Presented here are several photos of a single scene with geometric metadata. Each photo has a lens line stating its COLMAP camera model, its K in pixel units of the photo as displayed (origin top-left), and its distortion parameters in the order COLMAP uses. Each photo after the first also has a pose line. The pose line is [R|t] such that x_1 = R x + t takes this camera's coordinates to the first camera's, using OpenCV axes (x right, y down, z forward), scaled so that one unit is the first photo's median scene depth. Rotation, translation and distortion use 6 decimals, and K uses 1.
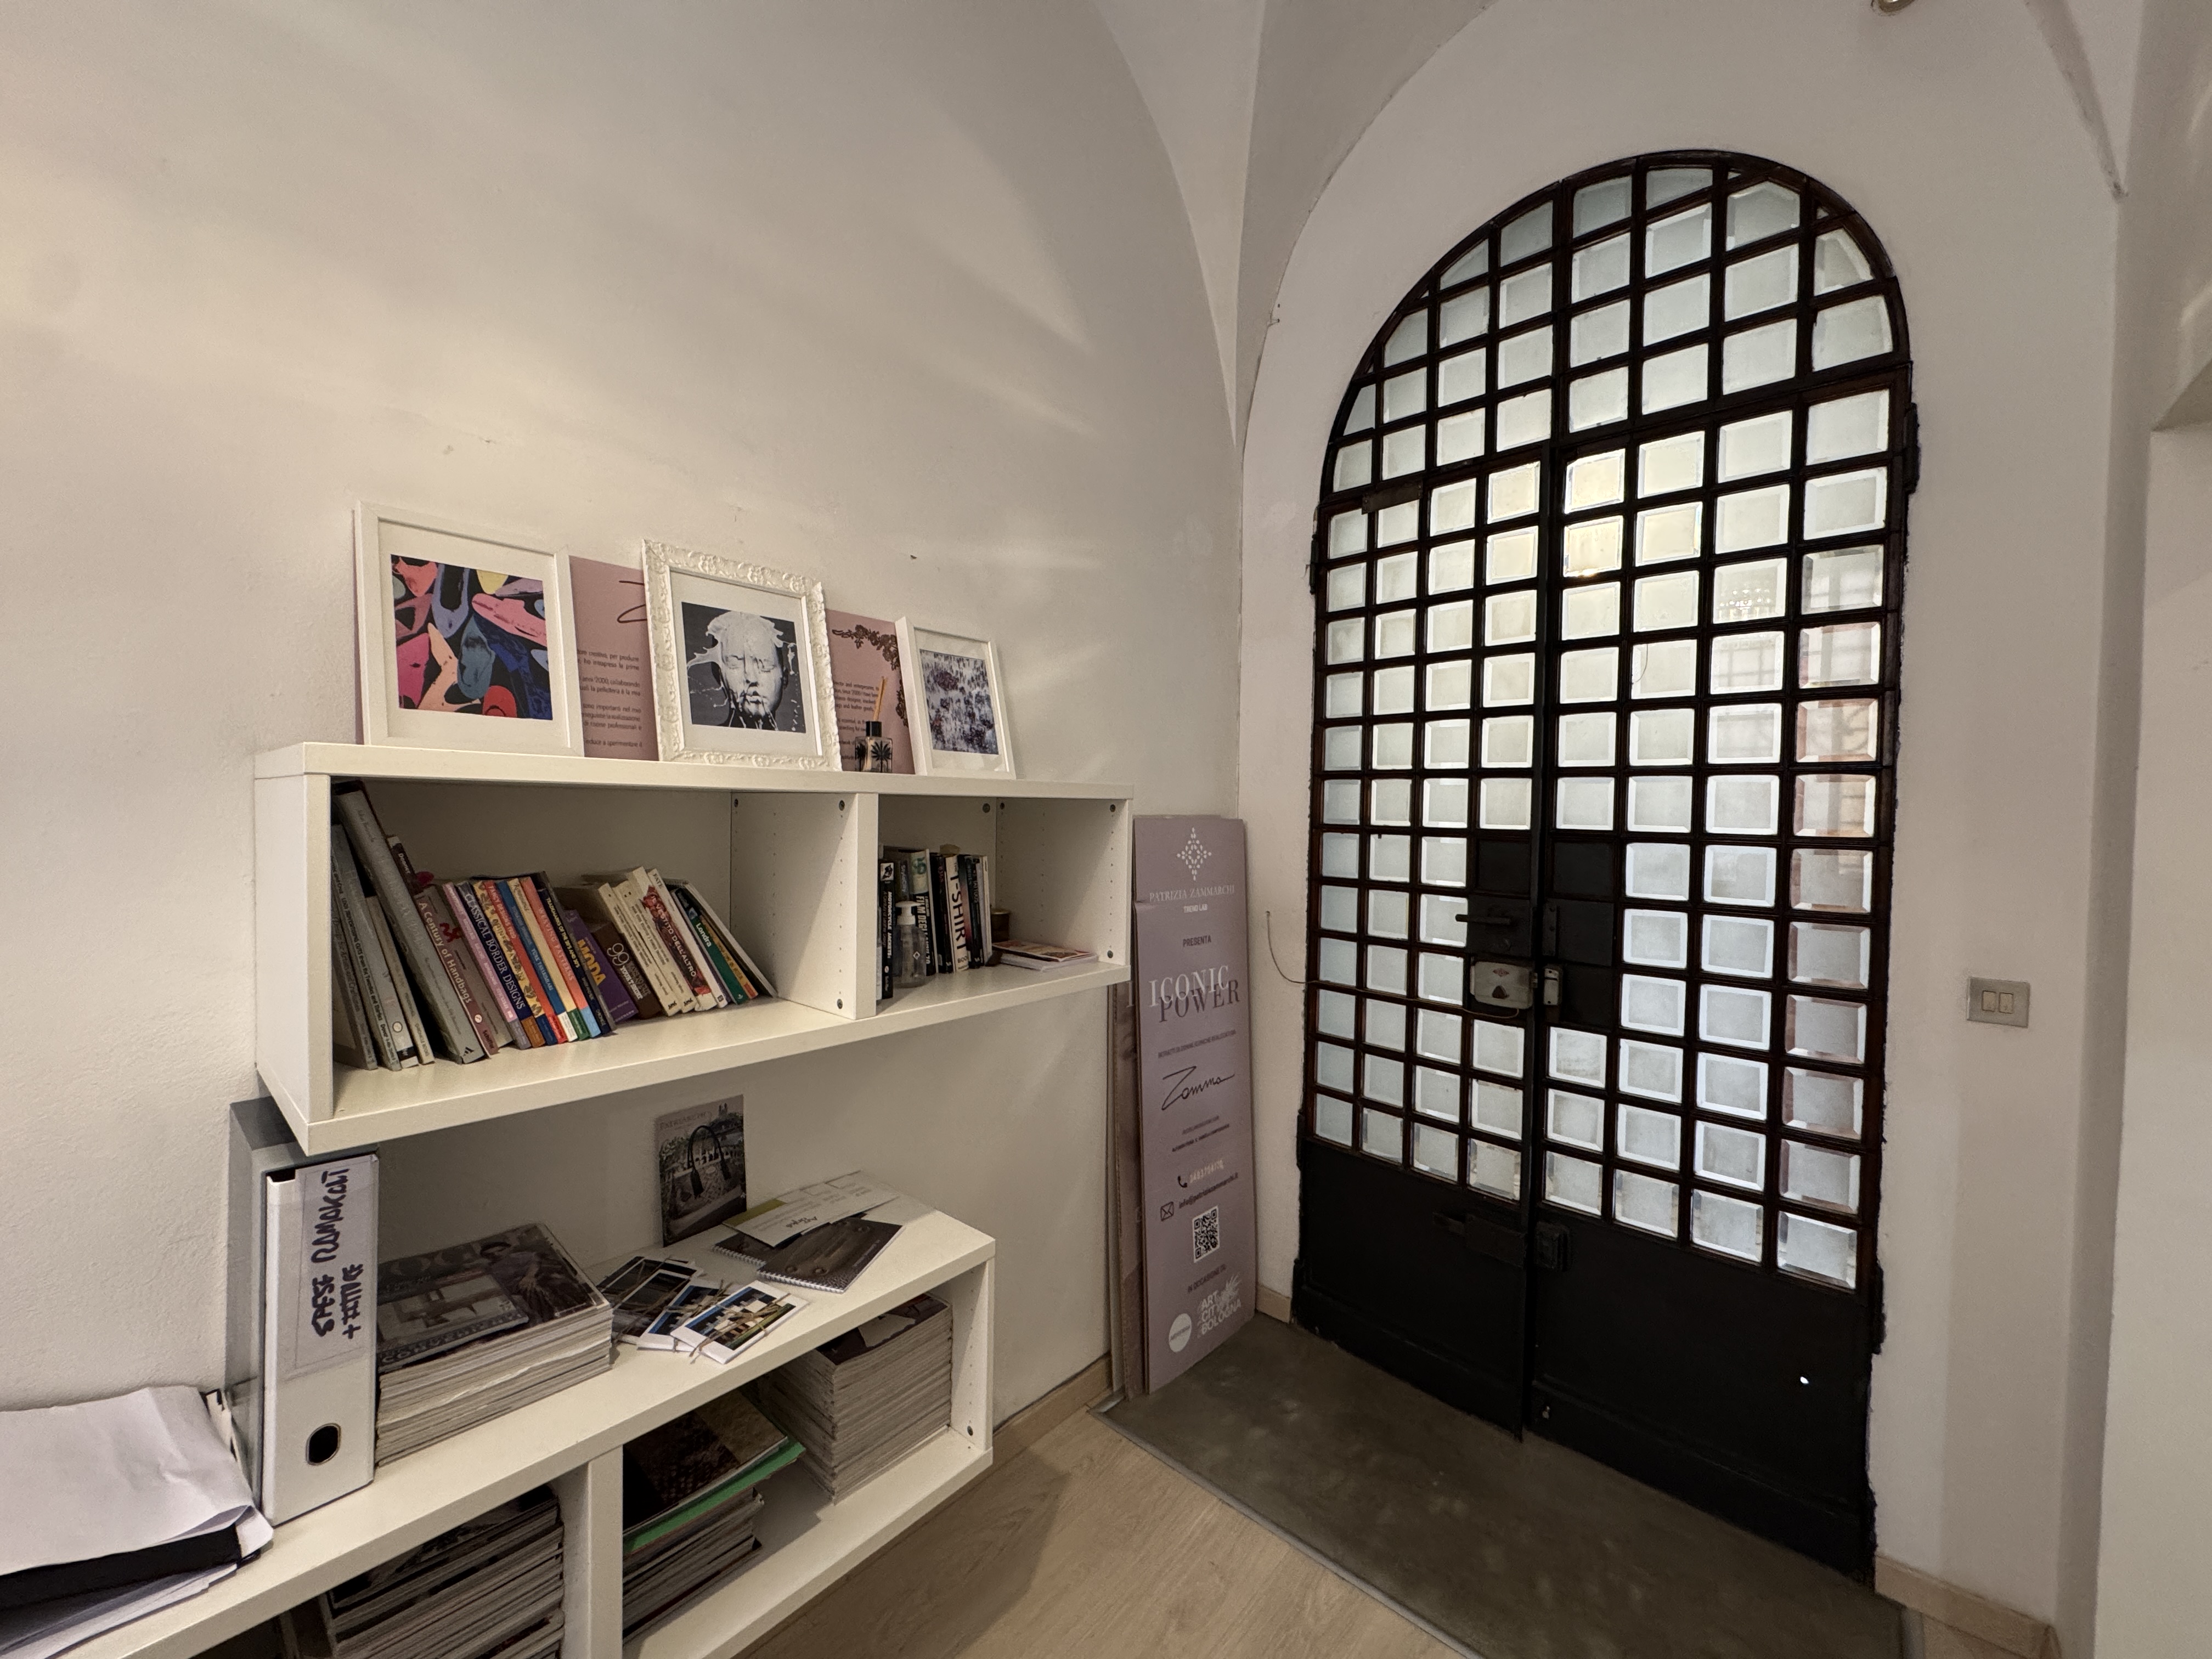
lens RADIAL K [[879.9, 0, 1117.3], [0, 879.9, 826.9], [0, 0, 1]] dist [-0.003116, 0.000326]
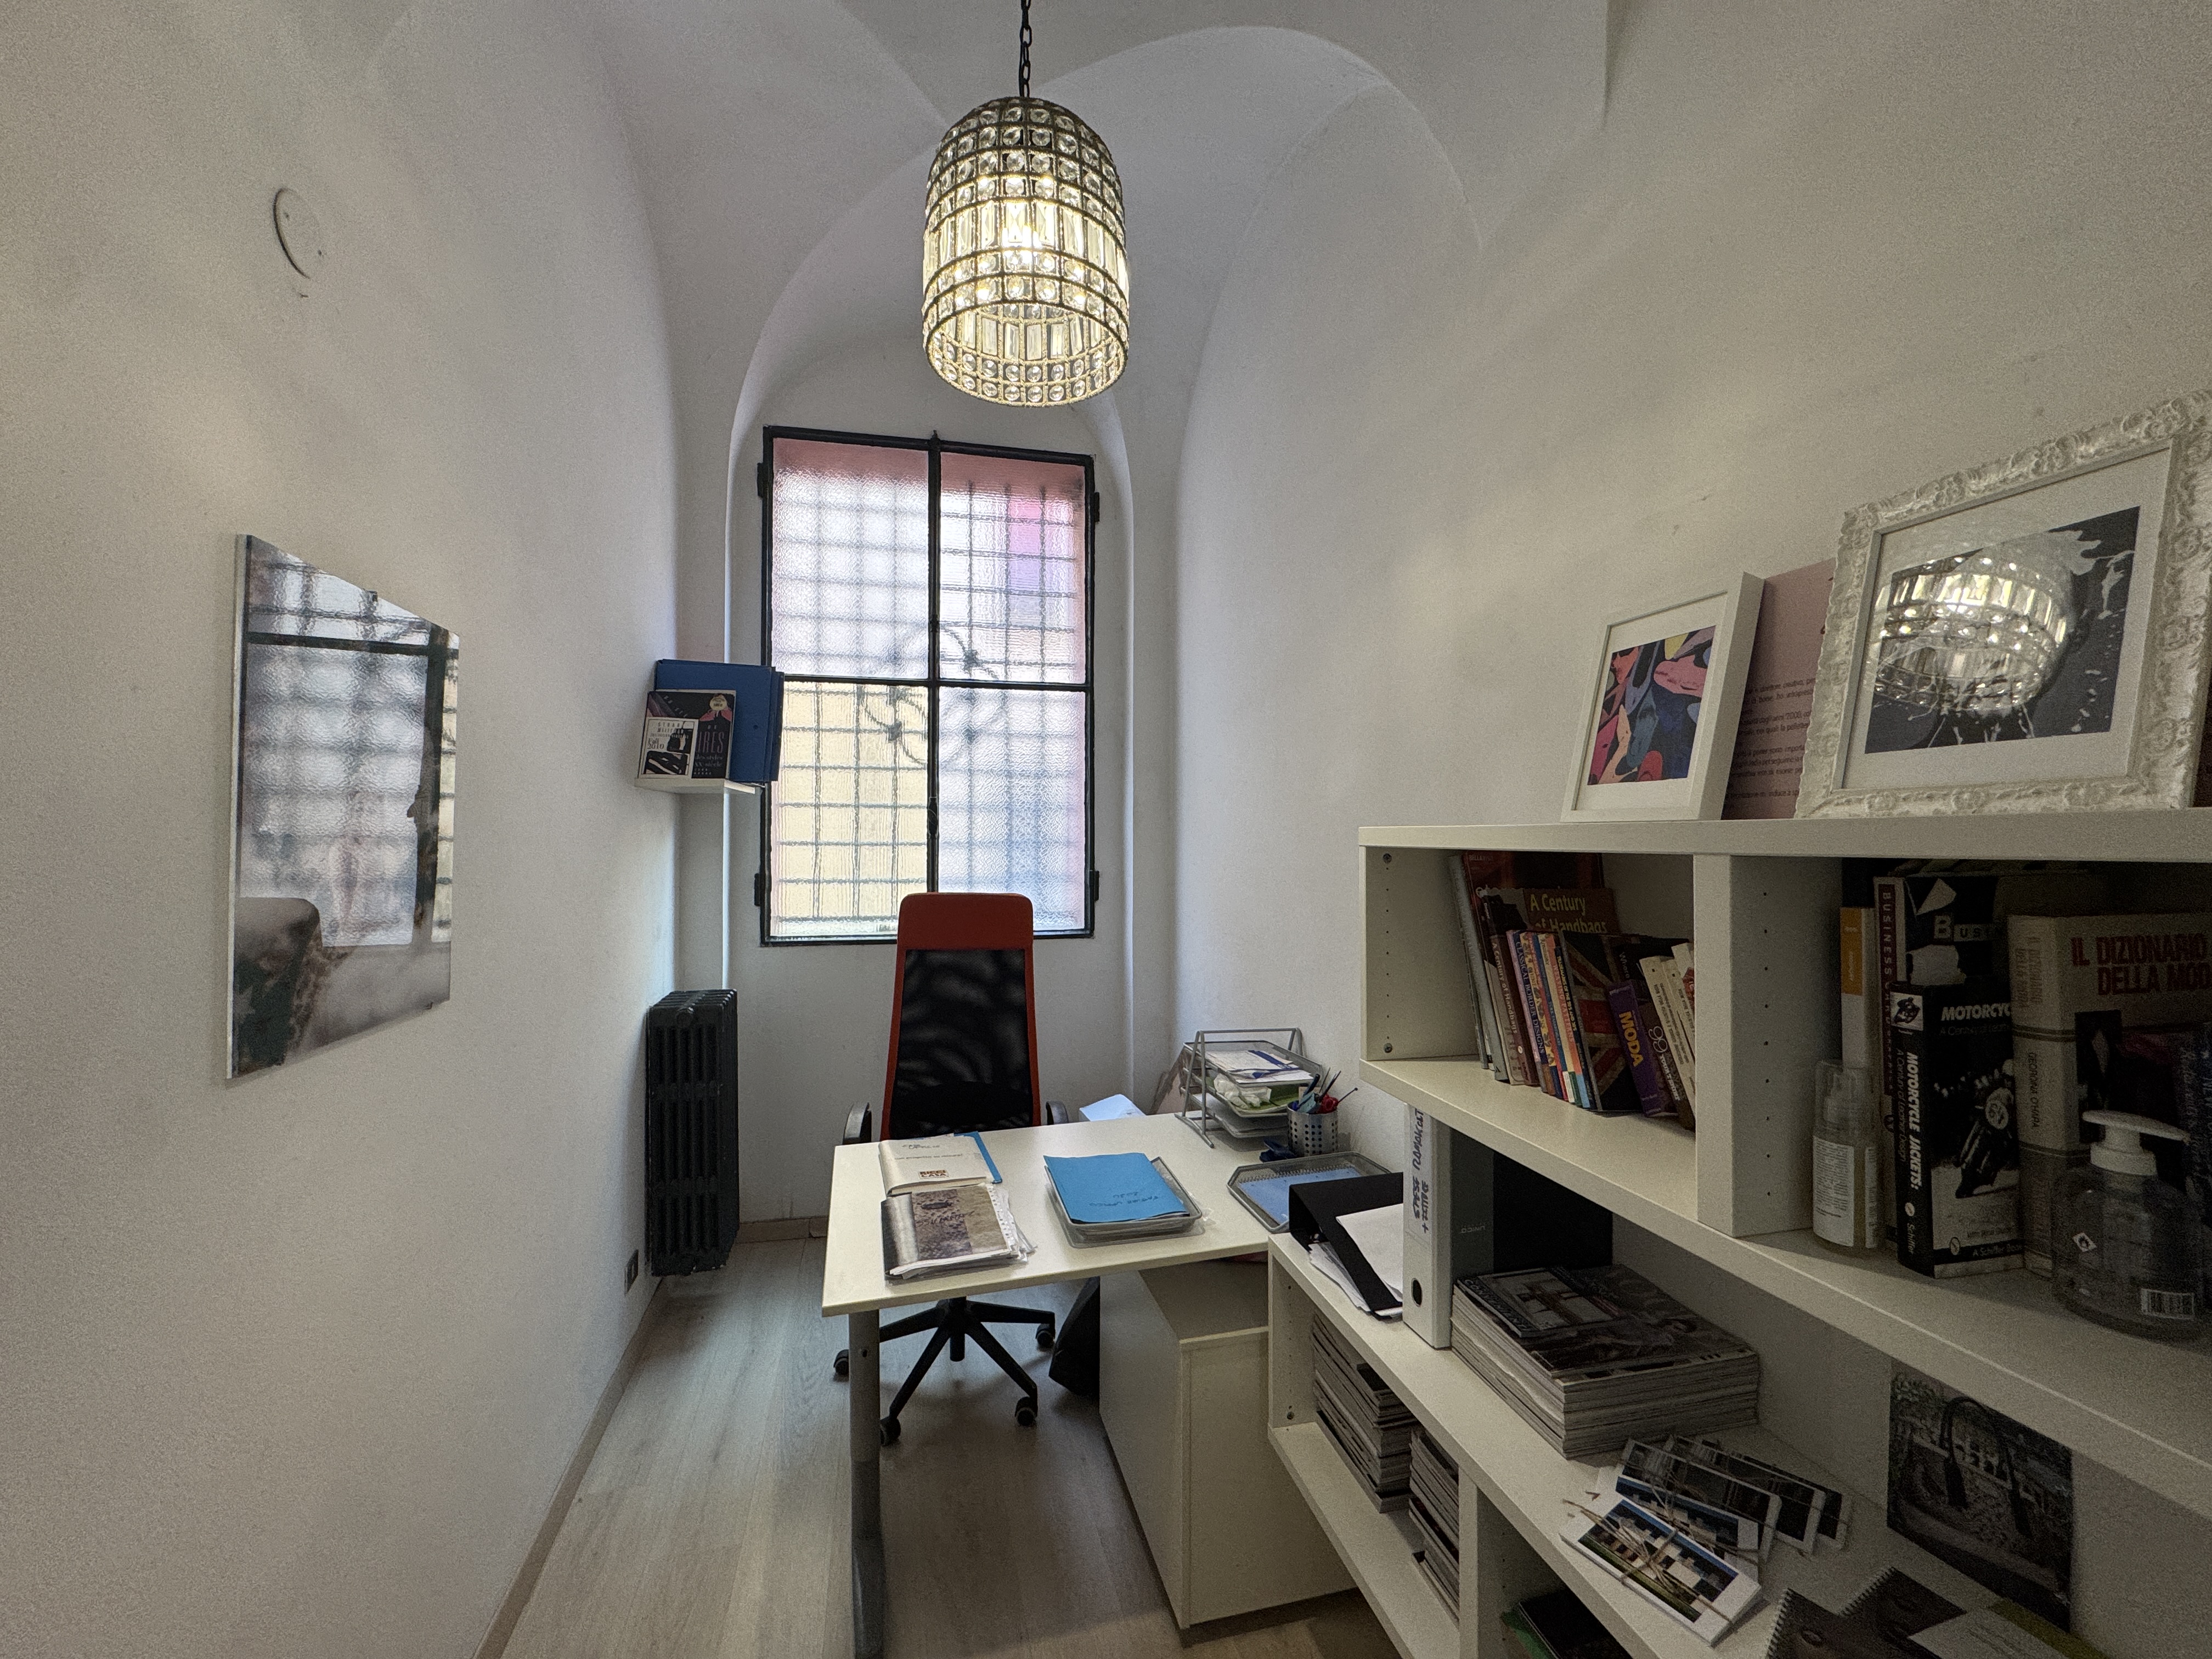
lens RADIAL K [[834.0, 0, 1085.9], [0, 834.0, 840.9], [0, 0, 1]] dist [-0.000712, 0.000063]
pose [[-0.586692, -0.020240, -0.809557, 0.446994], [-0.030582, 0.999528, -0.002827, -0.033713], [0.809233, 0.023099, -0.587034, 1.021865]]
